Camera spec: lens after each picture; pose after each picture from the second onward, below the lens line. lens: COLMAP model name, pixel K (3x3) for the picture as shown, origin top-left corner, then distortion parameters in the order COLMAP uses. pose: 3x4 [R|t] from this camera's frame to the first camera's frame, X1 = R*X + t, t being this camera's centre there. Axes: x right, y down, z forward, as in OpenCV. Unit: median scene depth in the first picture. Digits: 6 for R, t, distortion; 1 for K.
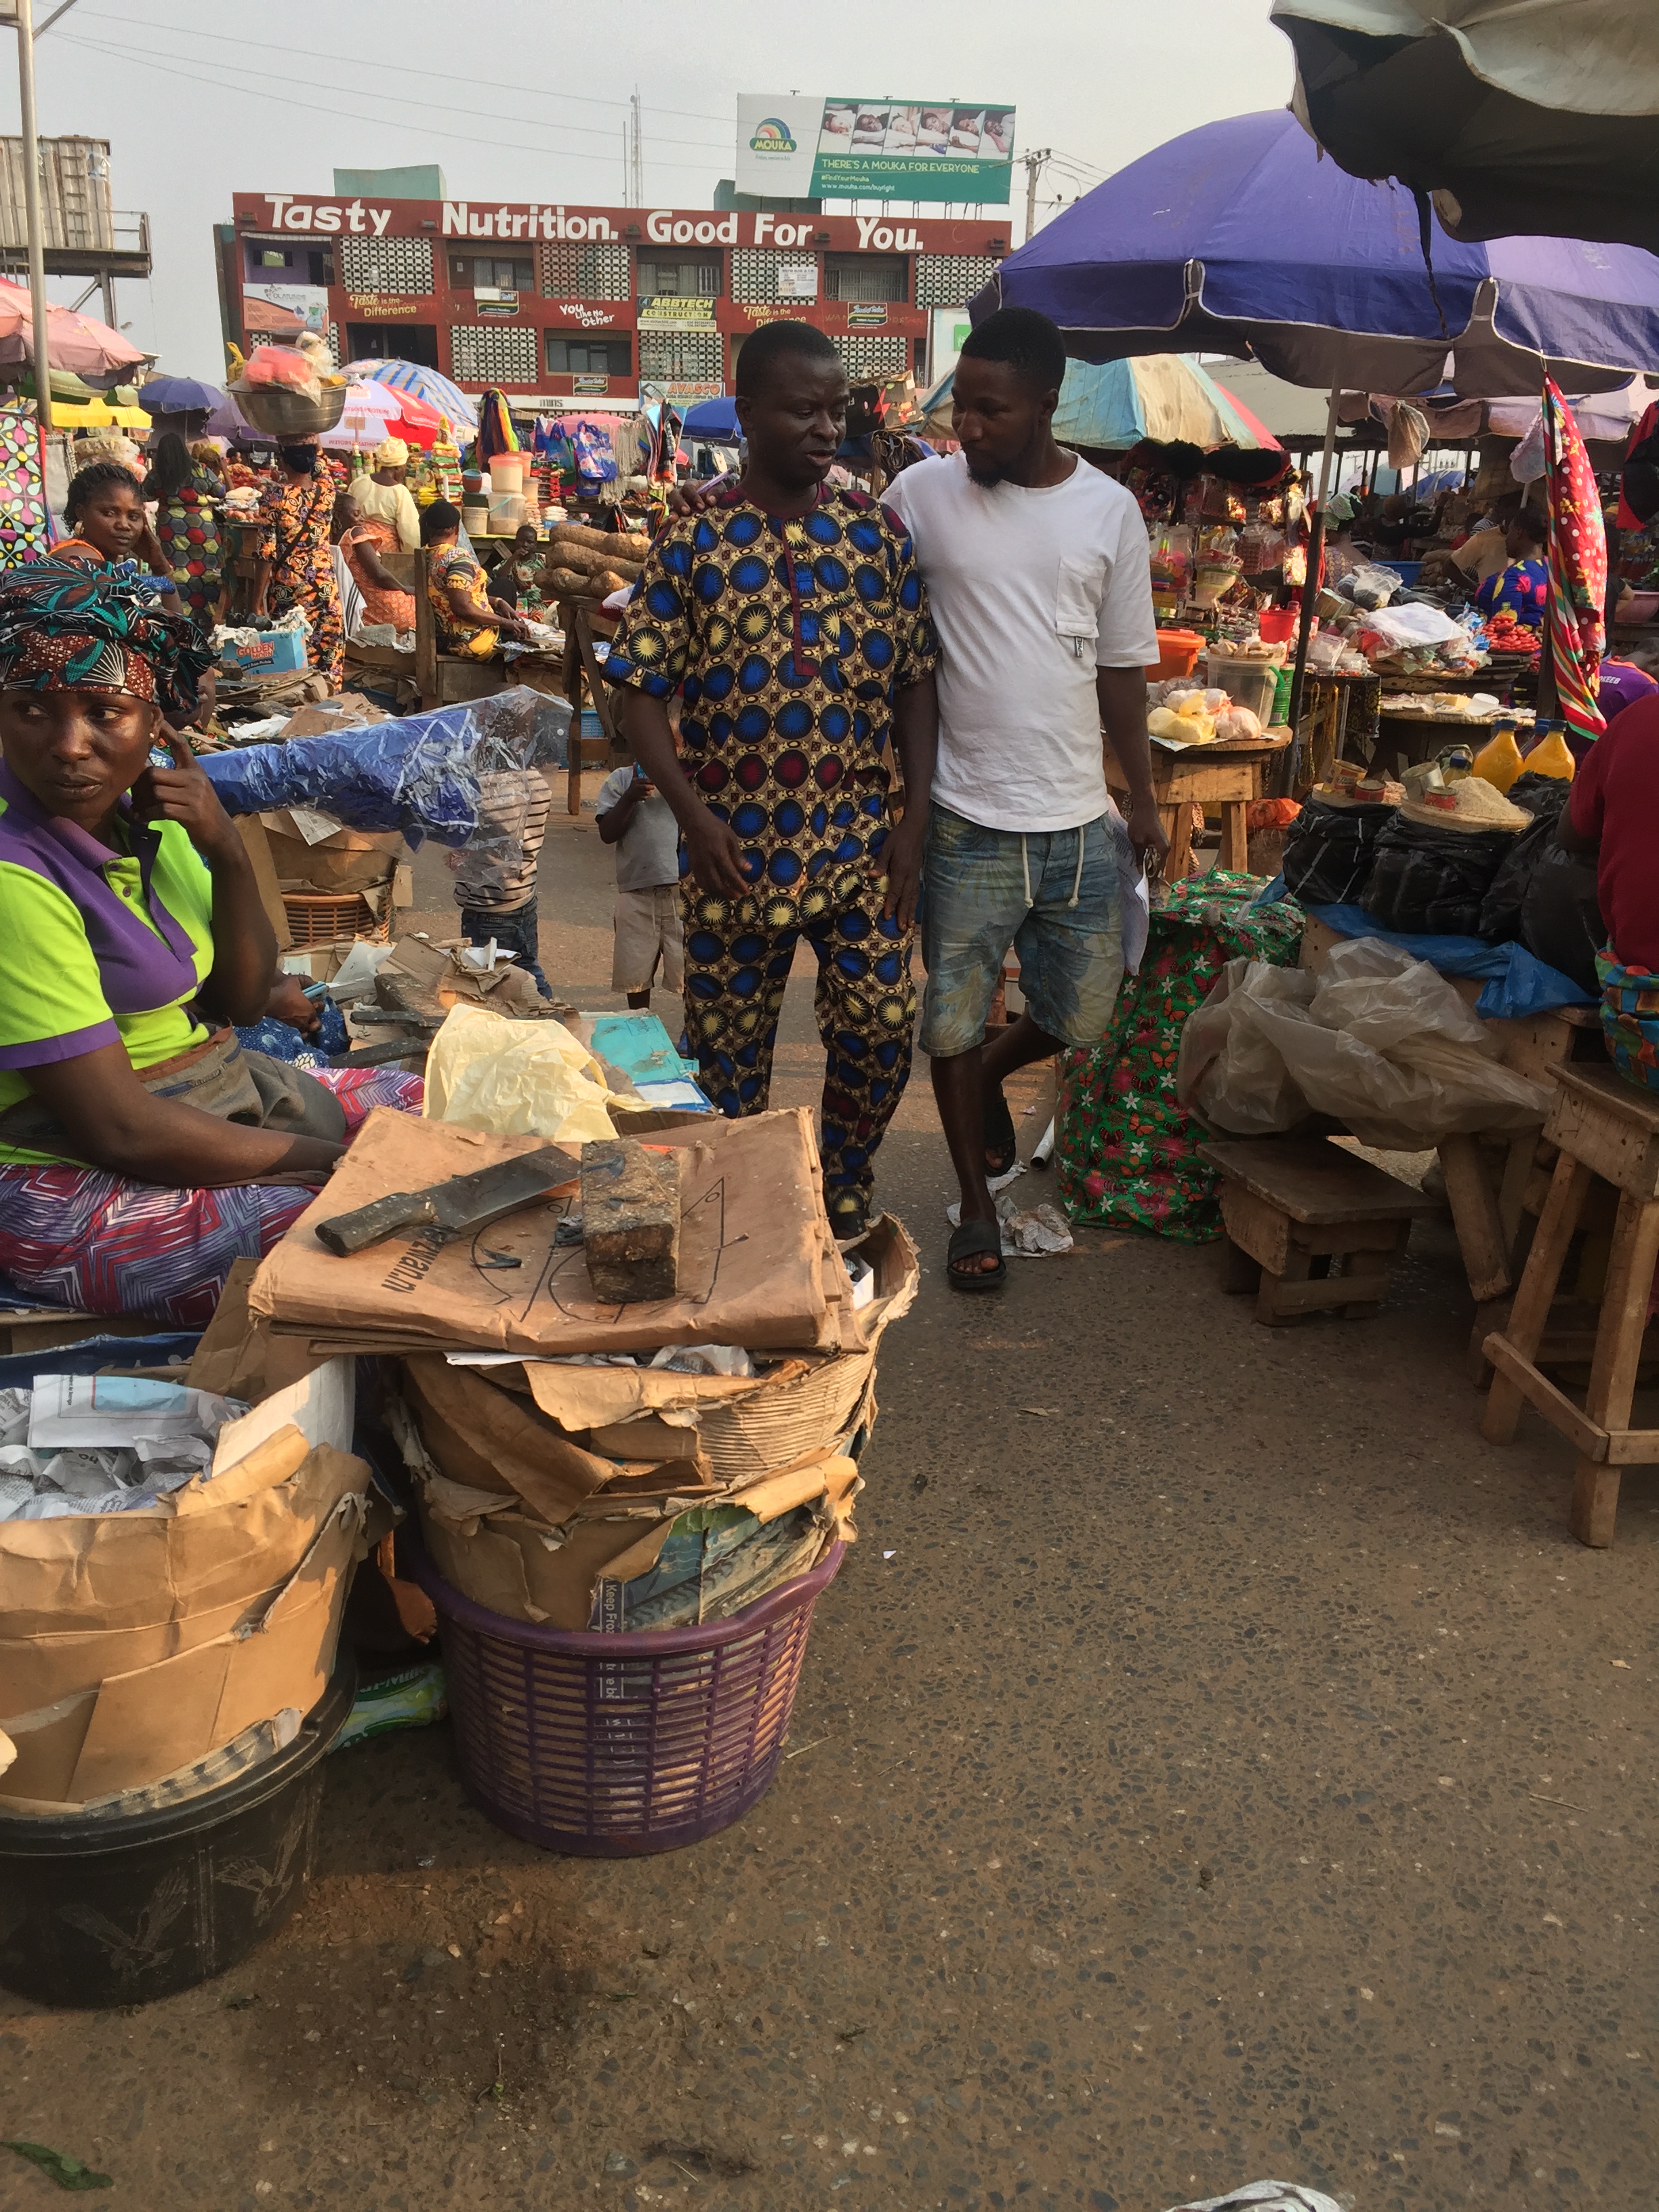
lens RADIAL K [[1819.6, 0, 846.3], [0, 1819.6, 1148.1], [0, 0, 1]] dist [0.085231, -0.117151]
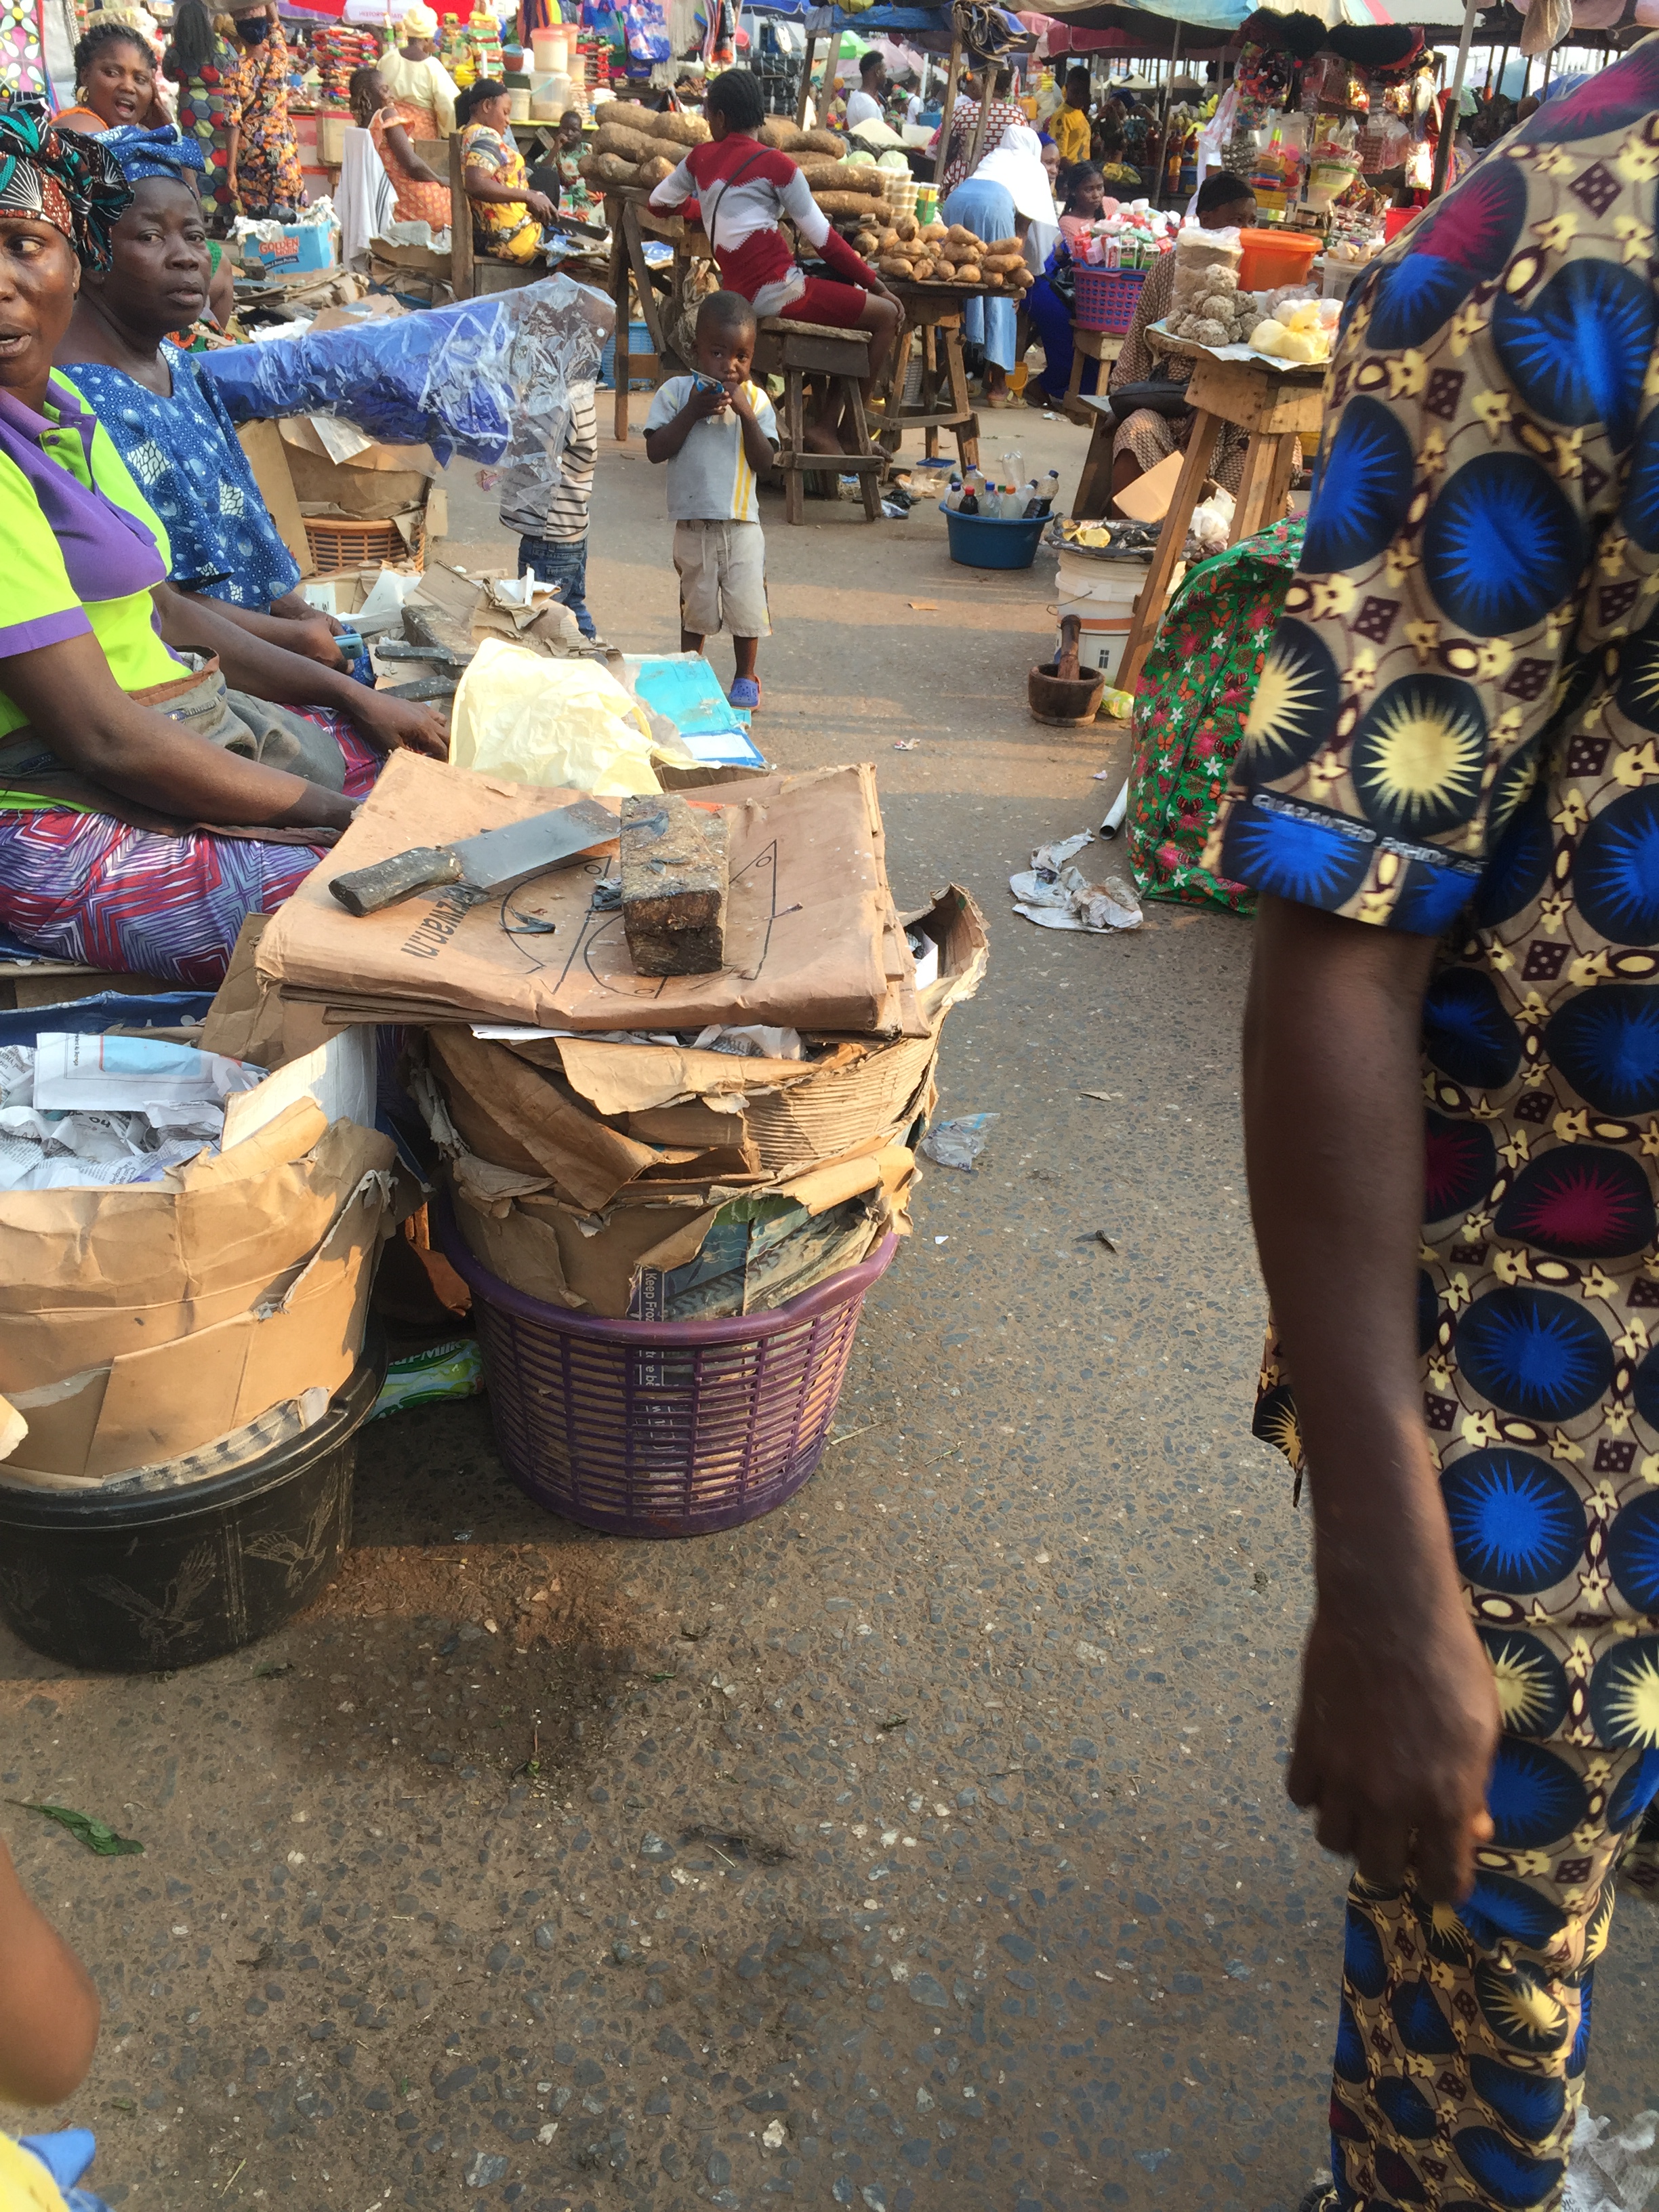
lens RADIAL K [[1819.6, 0, 852.0], [0, 1819.6, 1120.3], [0, 0, 1]] dist [0.085231, -0.117151]
pose [[0.999383, 0.028201, -0.020930, -0.000996], [-0.024309, 0.985612, 0.167264, 0.000102], [0.025345, -0.166652, 0.985690, 0.012043]]
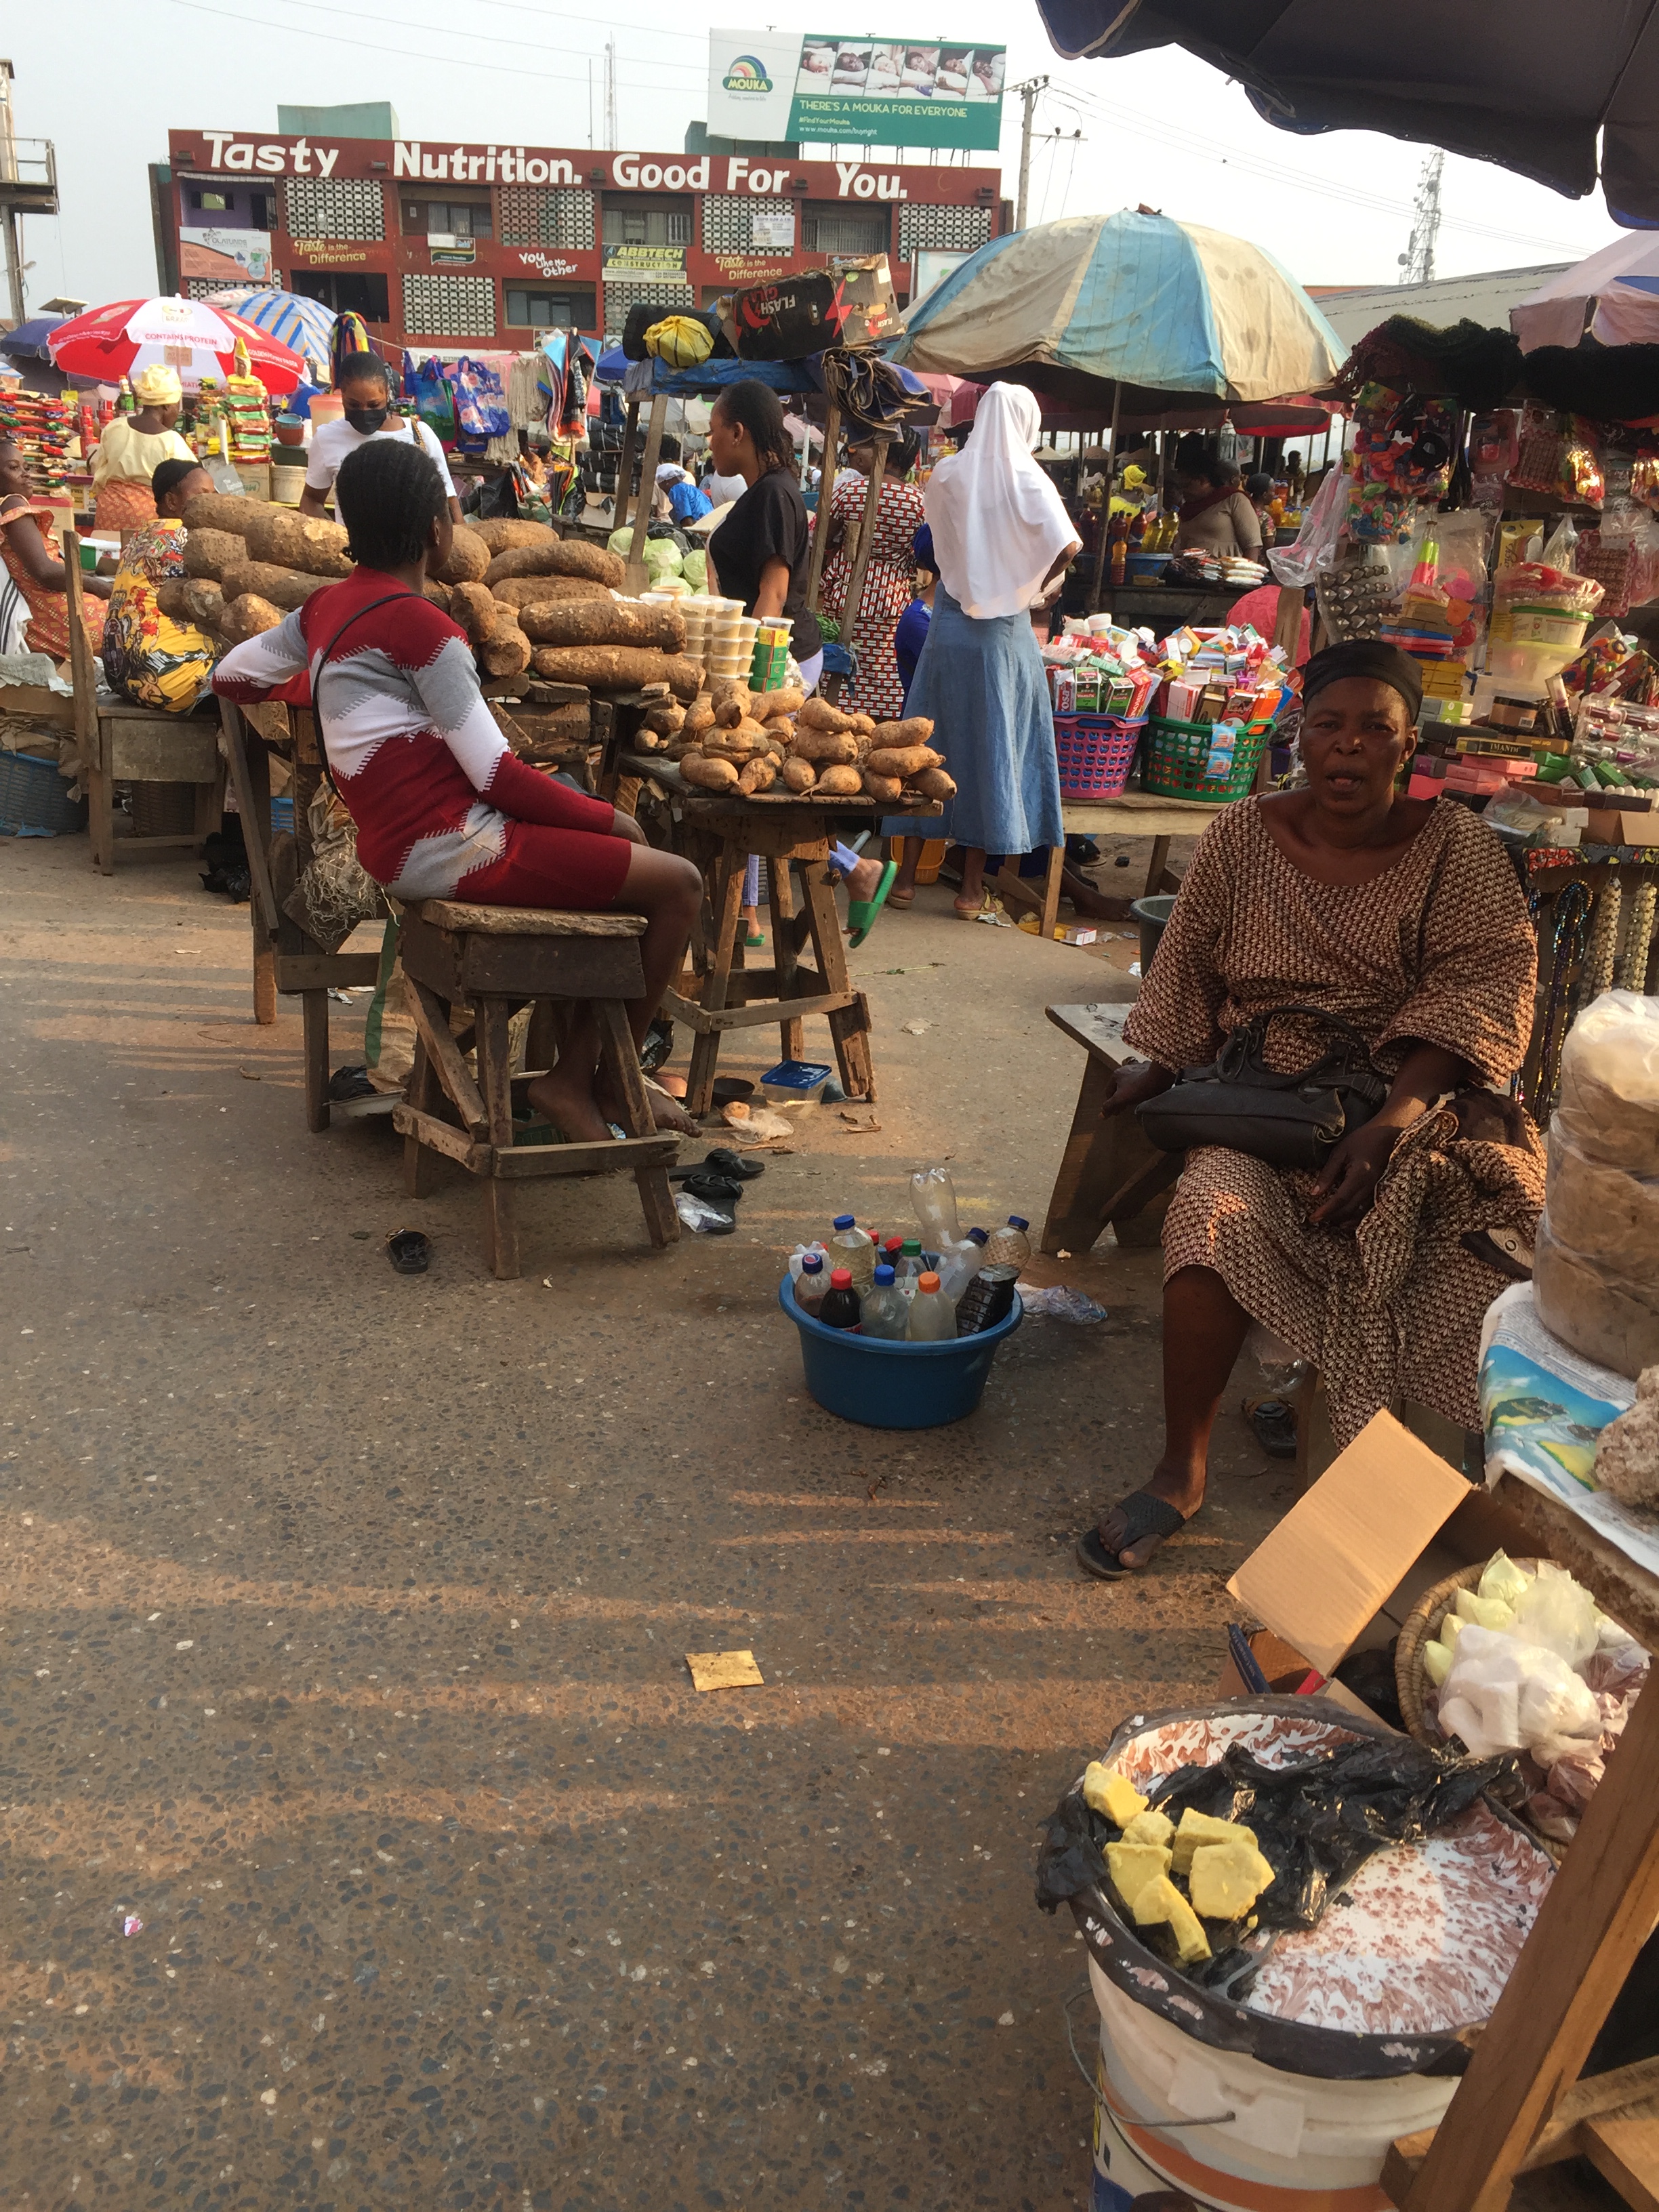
lens RADIAL K [[1819.6, 0, 849.5], [0, 1819.6, 1144.1], [0, 0, 1]] dist [0.085231, -0.117151]
pose [[0.999908, 0.004182, 0.012888, 0.012378], [-0.004366, 0.999889, 0.014220, -0.096368], [-0.012827, -0.014275, 0.999816, 0.278286]]
